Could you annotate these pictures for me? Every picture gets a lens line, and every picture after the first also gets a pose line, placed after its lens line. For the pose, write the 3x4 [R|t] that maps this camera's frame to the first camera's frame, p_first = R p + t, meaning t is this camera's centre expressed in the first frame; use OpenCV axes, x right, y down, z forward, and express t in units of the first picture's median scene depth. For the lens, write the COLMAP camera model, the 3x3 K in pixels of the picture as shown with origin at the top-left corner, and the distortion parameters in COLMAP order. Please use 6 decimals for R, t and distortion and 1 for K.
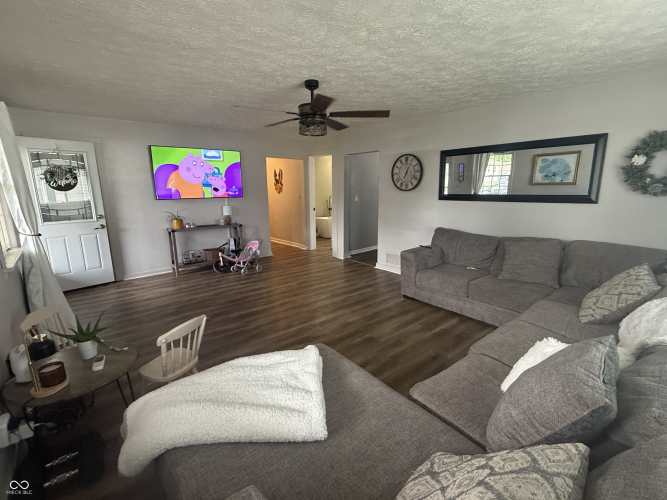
lens RADIAL K [[308.1, 0, 333.6], [0, 308.1, 250.5], [0, 0, 1]] dist [-0.018599, -0.000288]
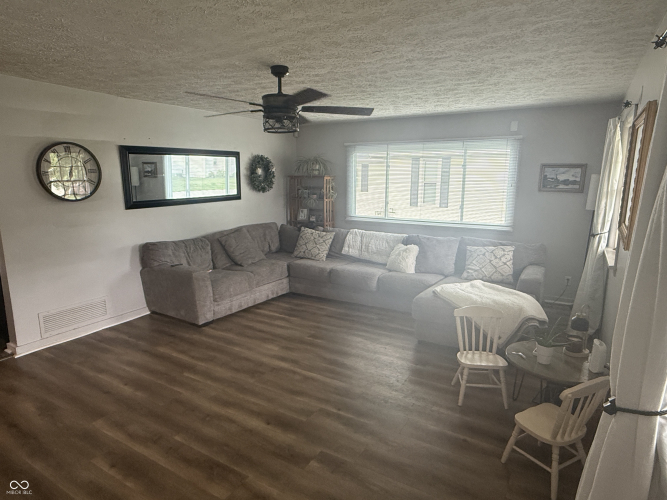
lens RADIAL K [[412.7, 0, 331.7], [0, 412.7, 252.8], [0, 0, 1]] dist [0.000752, 0.002601]
pose [[-0.323025, -0.177894, 0.929521, -0.855012], [0.184205, 0.951572, 0.246128, -0.240291], [-0.928291, 0.250728, -0.274613, 0.912990]]
